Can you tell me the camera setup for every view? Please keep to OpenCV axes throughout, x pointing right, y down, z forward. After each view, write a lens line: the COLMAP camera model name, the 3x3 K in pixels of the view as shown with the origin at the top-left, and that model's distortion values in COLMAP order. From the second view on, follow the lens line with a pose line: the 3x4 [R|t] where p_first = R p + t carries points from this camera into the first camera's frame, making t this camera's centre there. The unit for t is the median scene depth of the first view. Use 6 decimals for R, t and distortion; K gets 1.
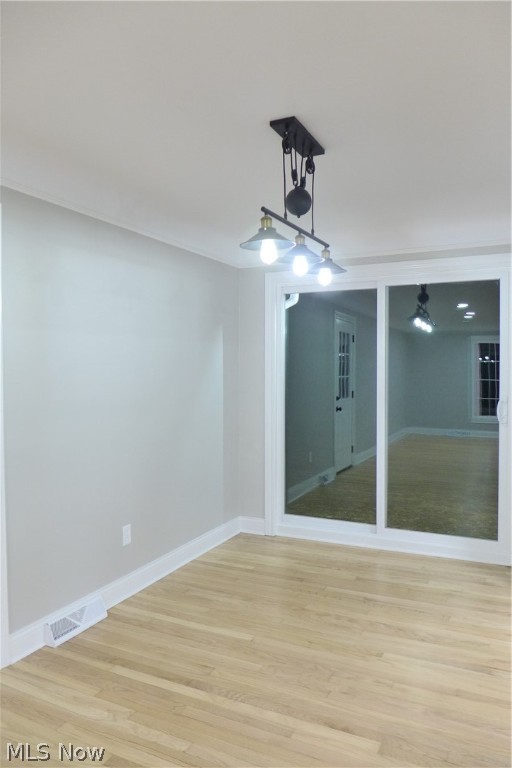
lens RADIAL K [[533.8, 0, 268.2], [0, 533.8, 382.3], [0, 0, 1]] dist [-0.048870, 0.016103]
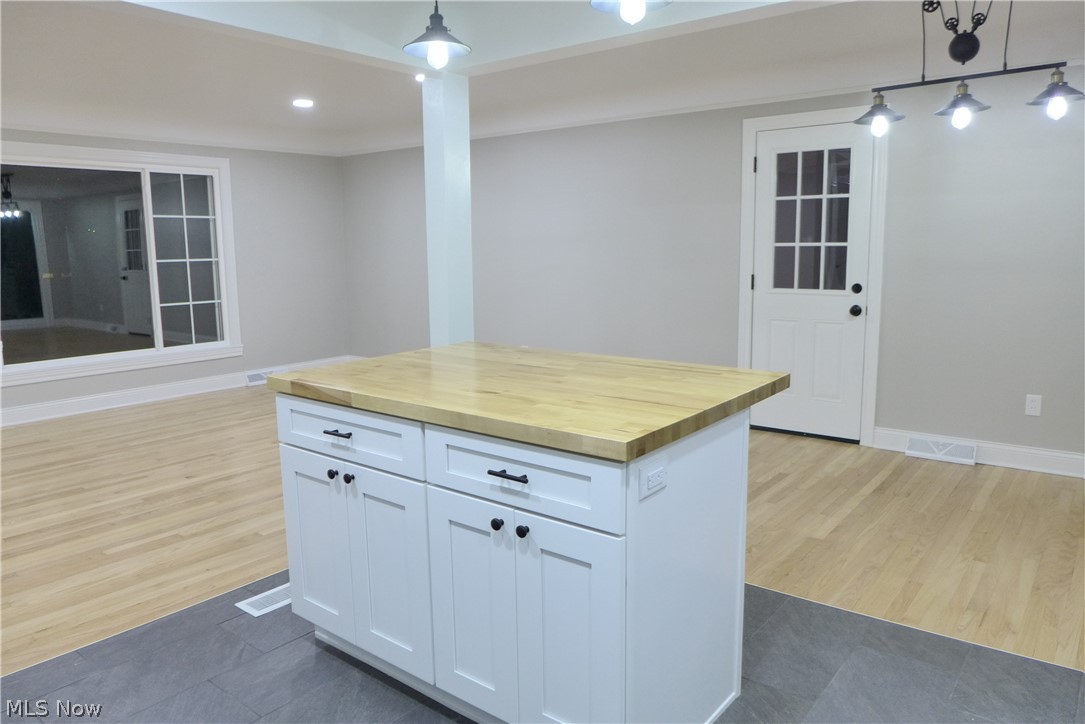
lens RADIAL K [[754.1, 0, 536.0], [0, 754.1, 352.2], [0, 0, 1]] dist [-0.048870, 0.016103]
pose [[-0.235248, 0.148881, -0.960465, 1.186752], [-0.007860, 0.987875, 0.155055, -0.001832], [0.971904, 0.044025, -0.231225, 0.442232]]
